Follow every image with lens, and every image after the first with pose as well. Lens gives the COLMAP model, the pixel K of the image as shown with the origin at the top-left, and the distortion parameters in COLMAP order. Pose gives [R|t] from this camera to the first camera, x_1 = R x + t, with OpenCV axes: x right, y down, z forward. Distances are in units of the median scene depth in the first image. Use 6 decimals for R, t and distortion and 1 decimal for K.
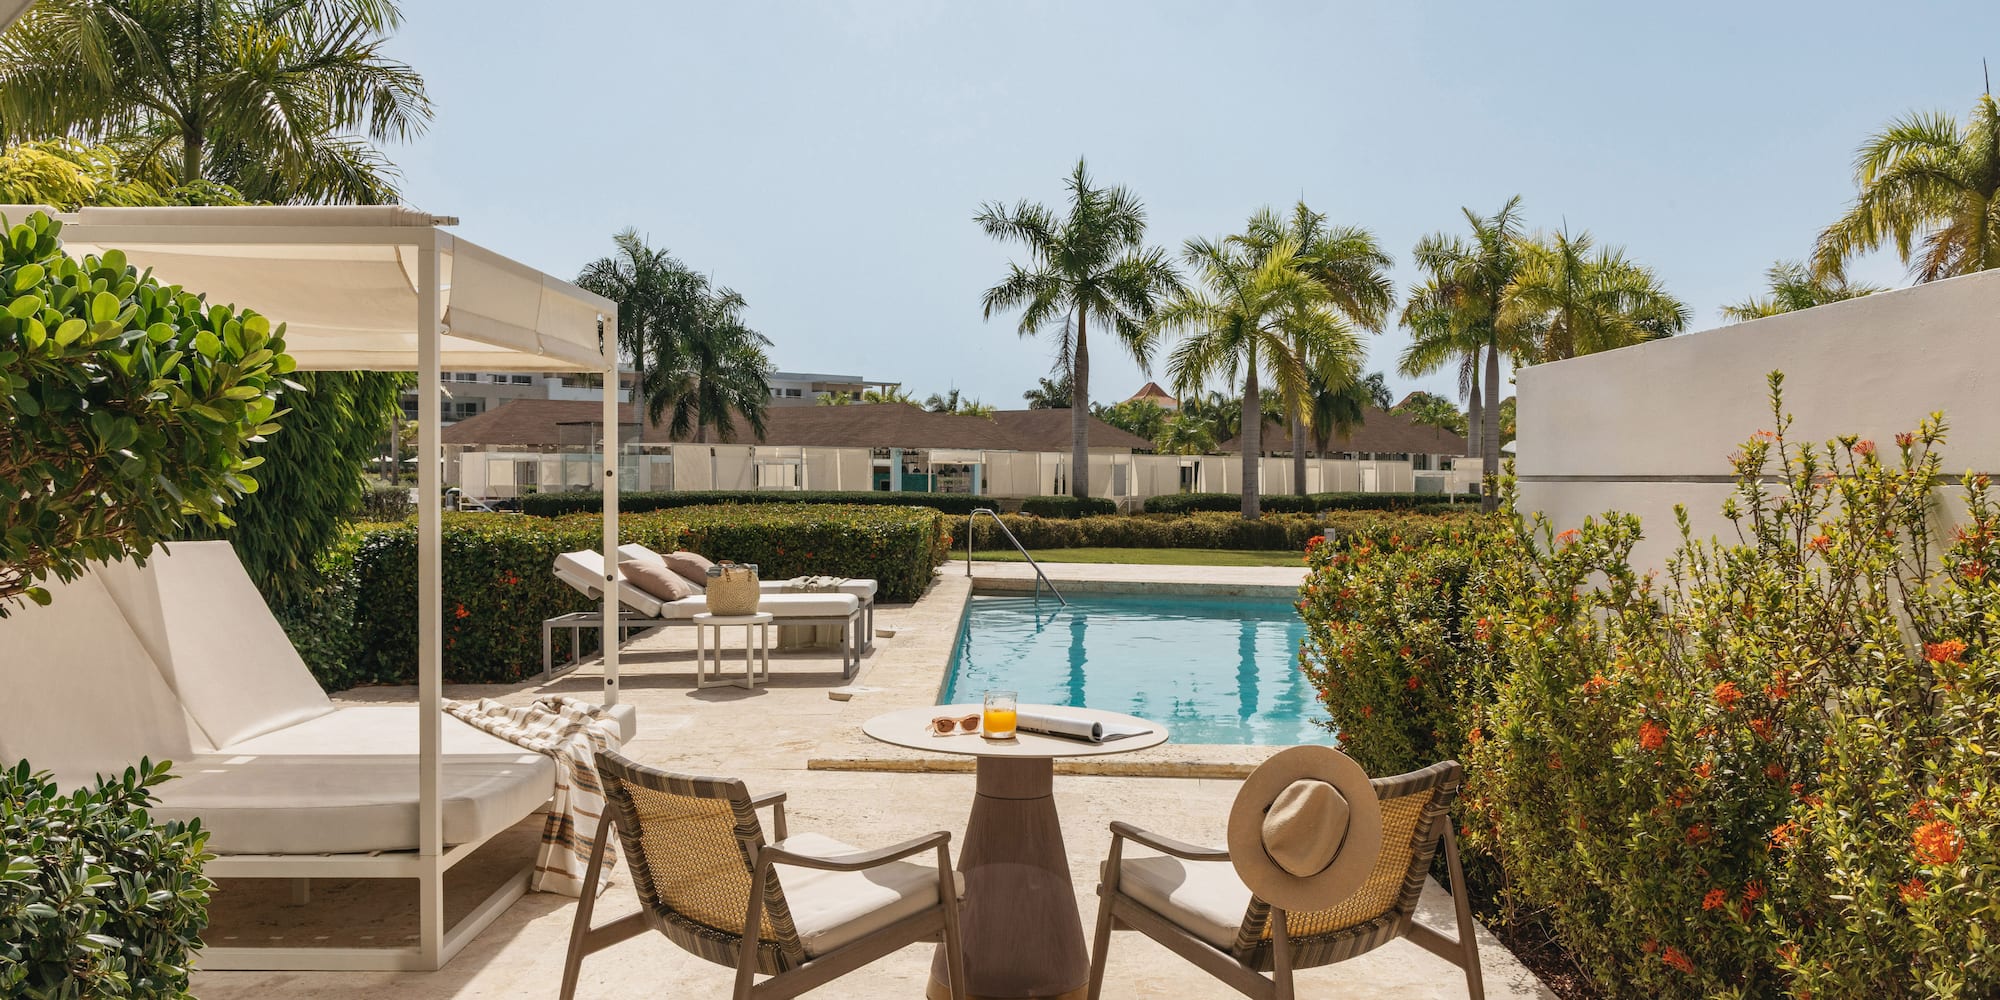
lens RADIAL K [[1523.0, 0, 1000.0], [0, 1523.0, 500.0], [0, 0, 1]] dist [-0.003180, 0.000566]
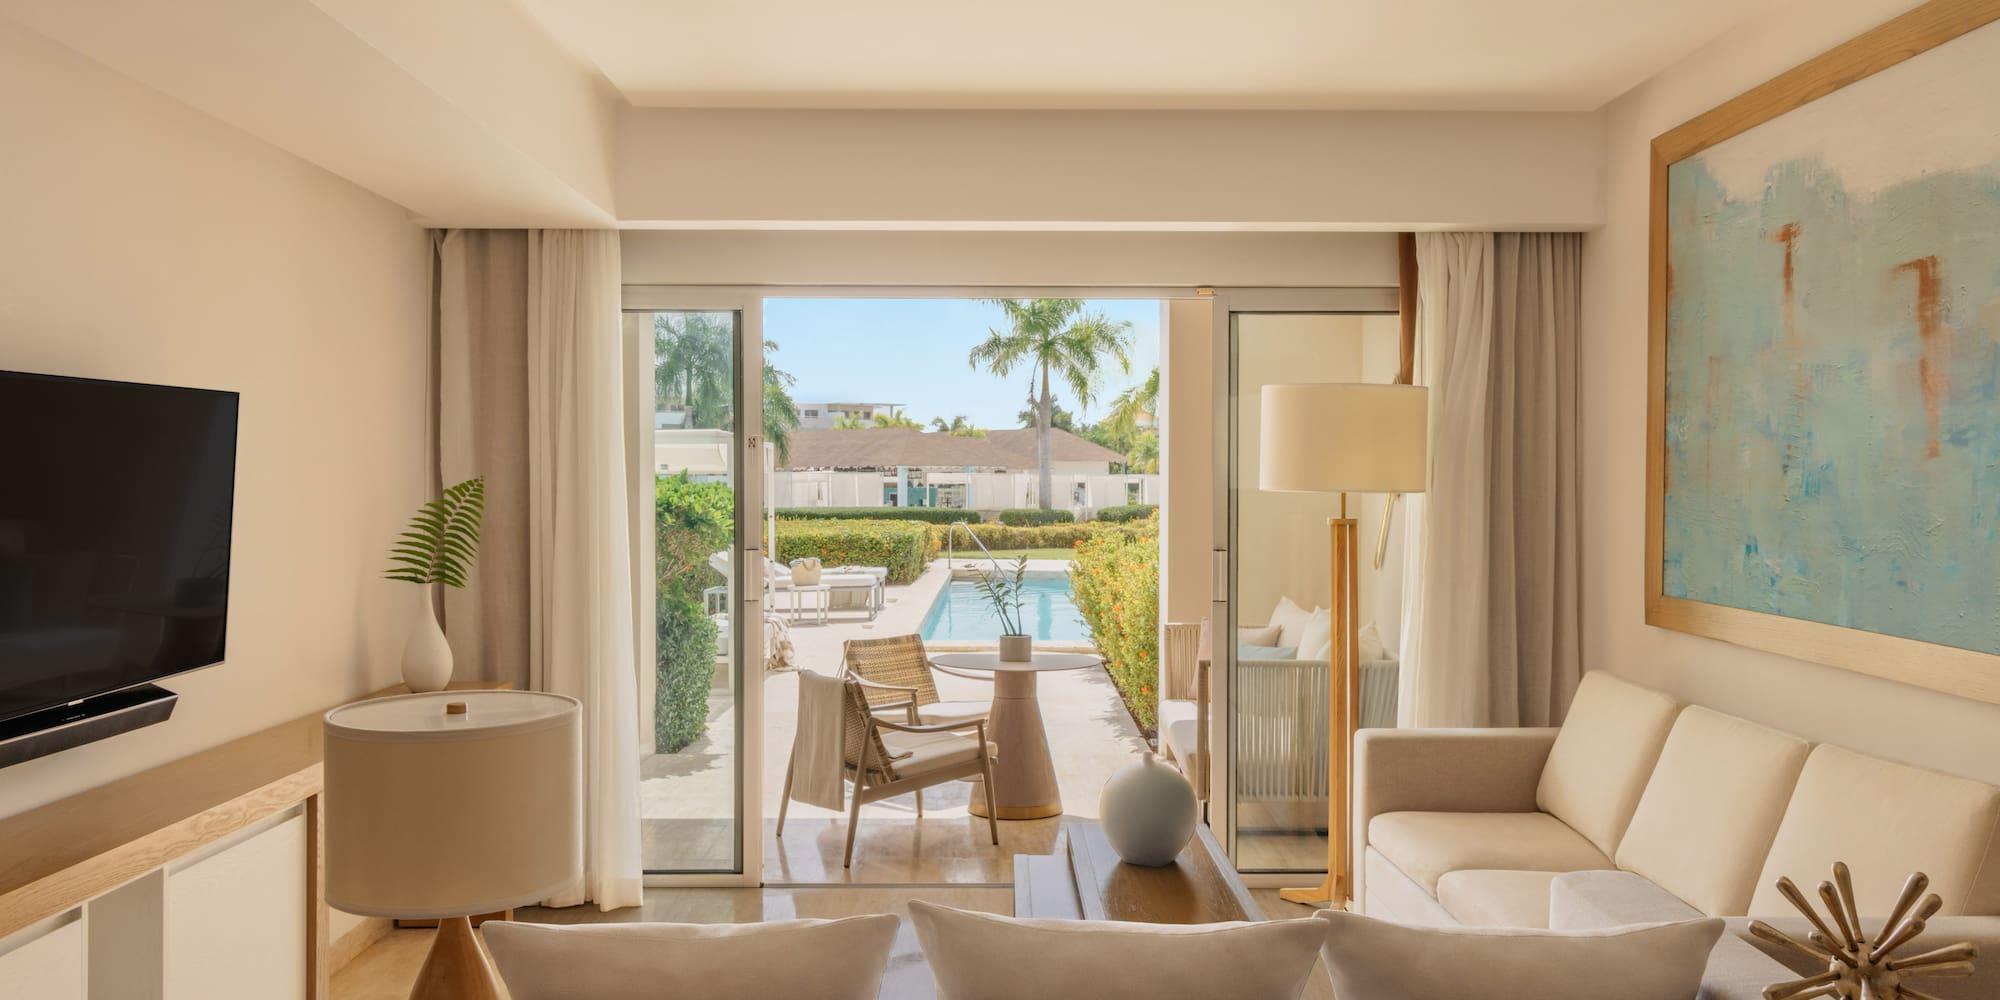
lens RADIAL K [[1523.0, 0, 1000.0], [0, 1523.0, 500.0], [0, 0, 1]] dist [-0.003180, 0.000566]
pose [[0.999919, -0.010931, -0.006448, 0.024179], [0.010916, 0.999938, -0.002308, -0.007373], [0.006473, 0.002238, 0.999977, -0.293252]]
